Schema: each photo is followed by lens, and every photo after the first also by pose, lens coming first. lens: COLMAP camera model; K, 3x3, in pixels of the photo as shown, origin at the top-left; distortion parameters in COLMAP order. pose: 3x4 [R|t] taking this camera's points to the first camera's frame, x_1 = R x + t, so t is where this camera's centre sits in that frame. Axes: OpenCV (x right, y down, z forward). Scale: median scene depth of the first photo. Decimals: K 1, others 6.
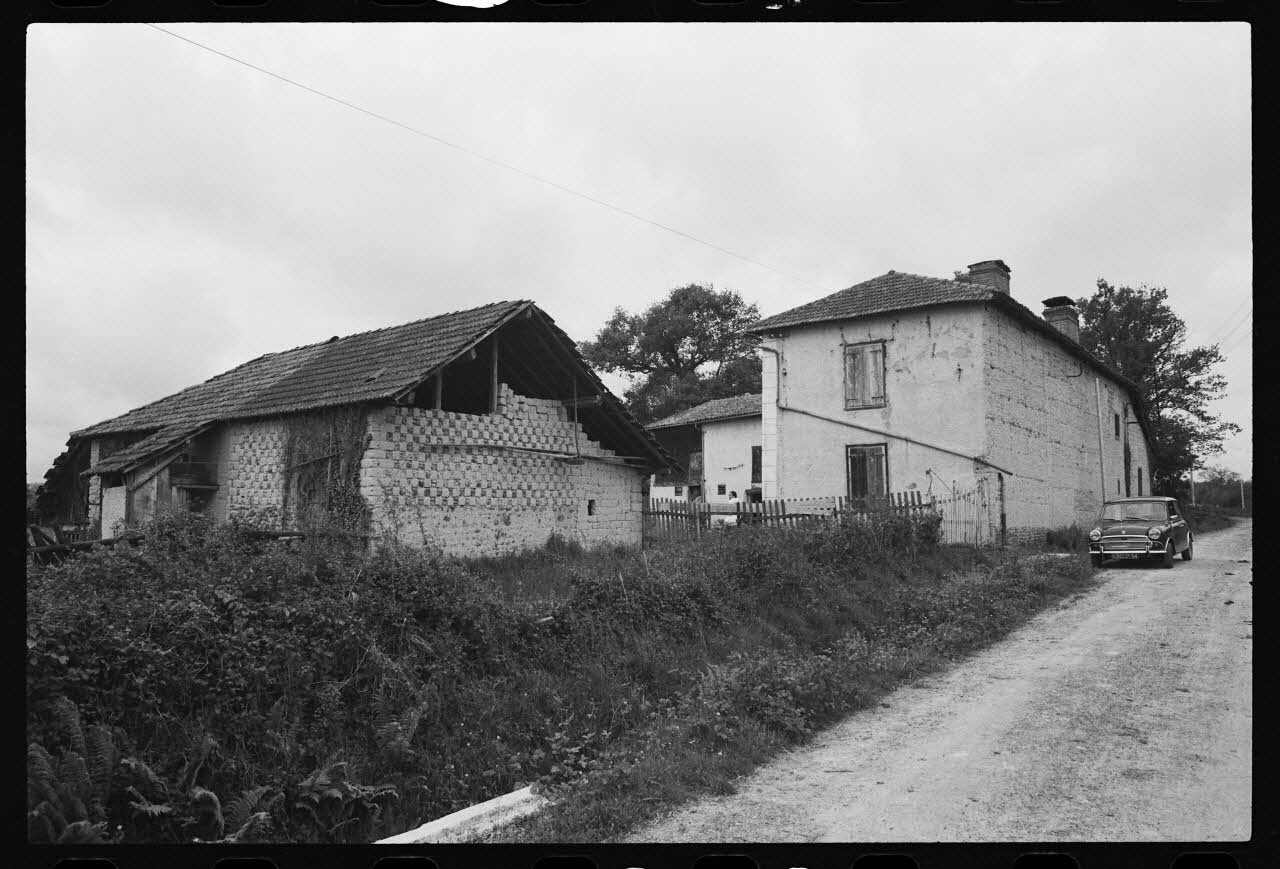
lens RADIAL K [[947.2, 0, 640.0], [0, 947.2, 434.5], [0, 0, 1]] dist [-0.096922, 0.139762]
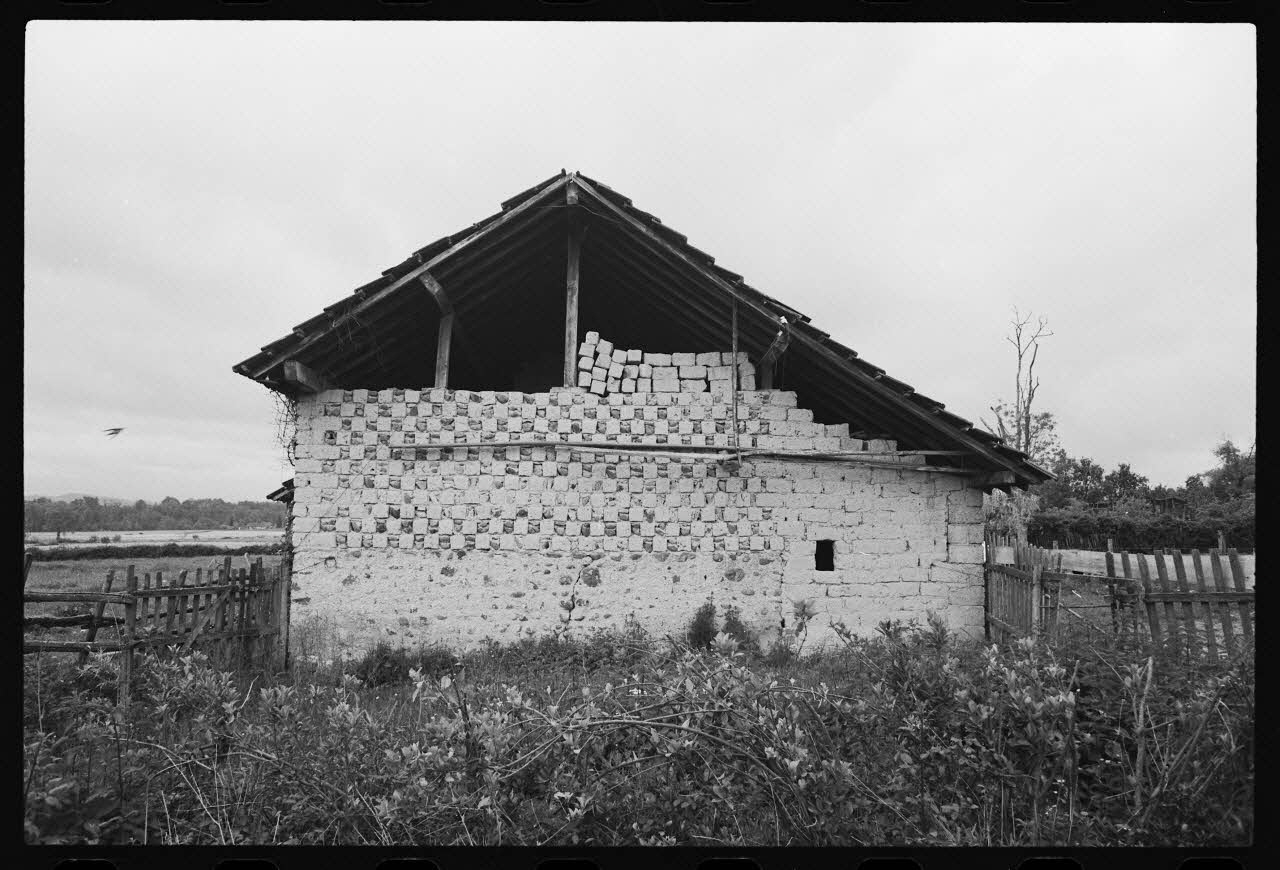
lens RADIAL K [[947.2, 0, 640.0], [0, 947.2, 435.0], [0, 0, 1]] dist [-0.096922, 0.139762]
pose [[0.648794, -0.067517, -0.757963, 0.304935], [0.049419, 0.997692, -0.046570, 0.035646], [0.759358, -0.007243, 0.650633, 0.670944]]
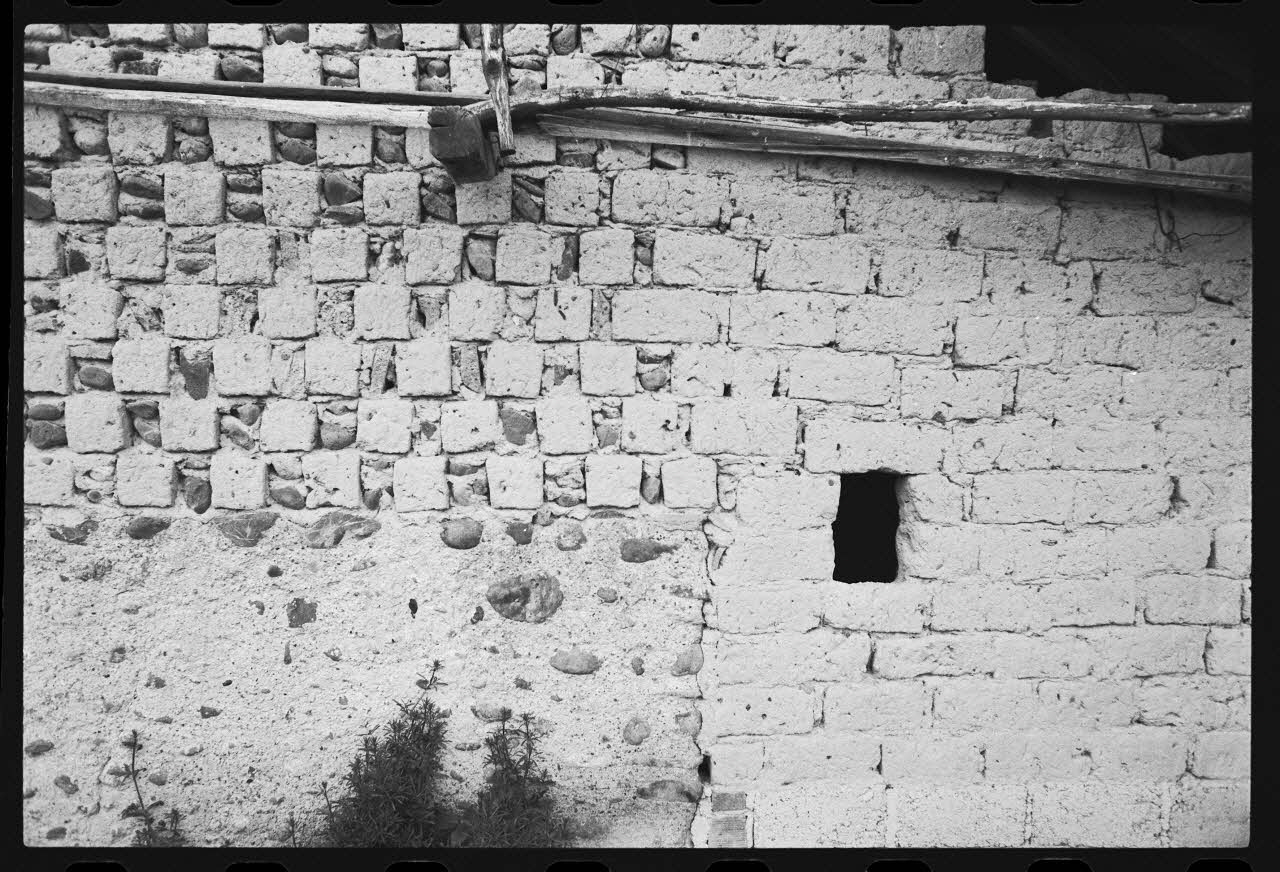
lens RADIAL K [[947.2, 0, 640.0], [0, 947.2, 436.0], [0, 0, 1]] dist [-0.096922, 0.139762]
pose [[0.650017, 0.073164, -0.756390, 0.031505], [0.036147, 0.991251, 0.126945, 0.051808], [0.759060, -0.109858, 0.641685, 1.000593]]
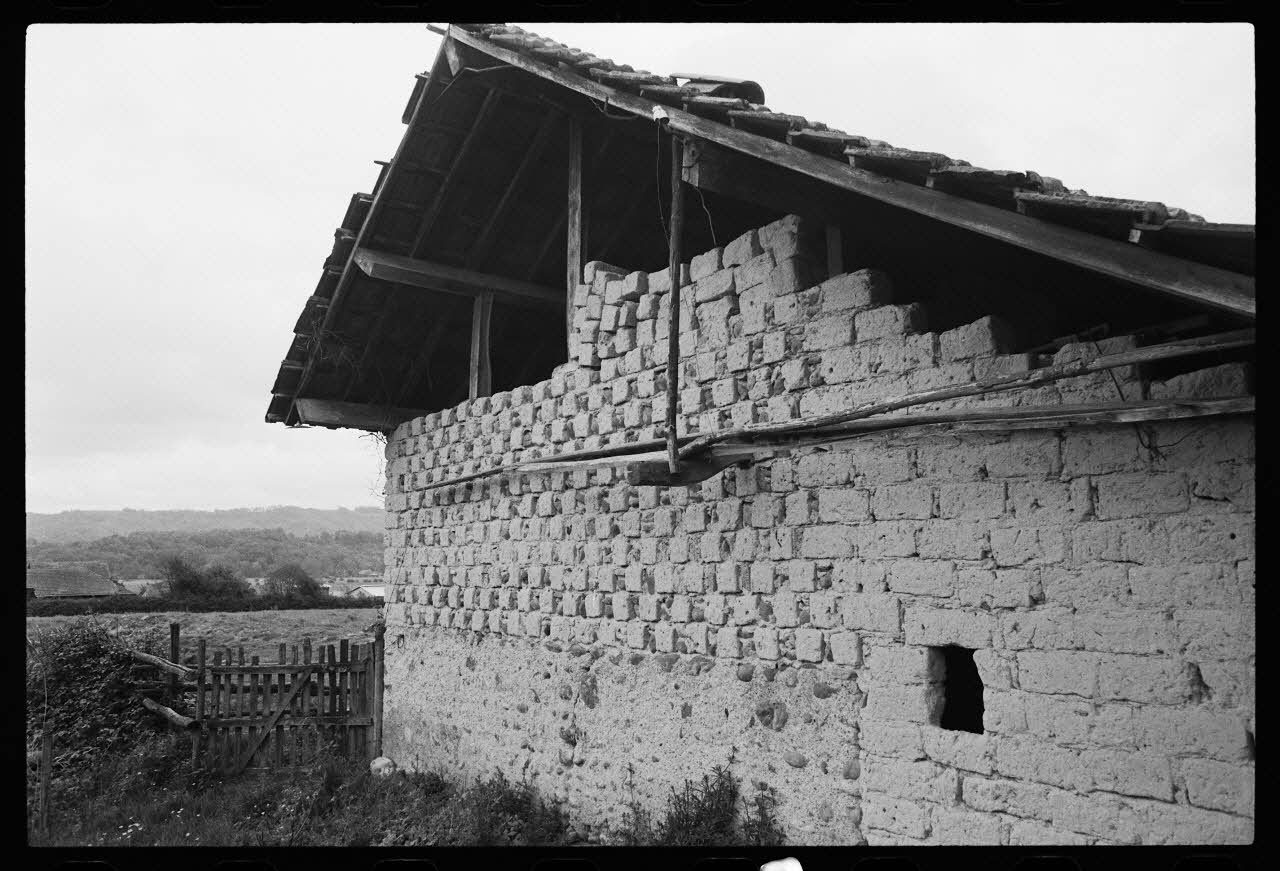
lens RADIAL K [[947.2, 0, 640.0], [0, 947.2, 435.5], [0, 0, 1]] dist [-0.096922, 0.139762]
pose [[-0.262681, -0.118341, -0.957598, 0.162888], [0.094901, 0.984469, -0.147695, 0.056324], [0.960204, -0.129674, -0.247371, 1.116539]]
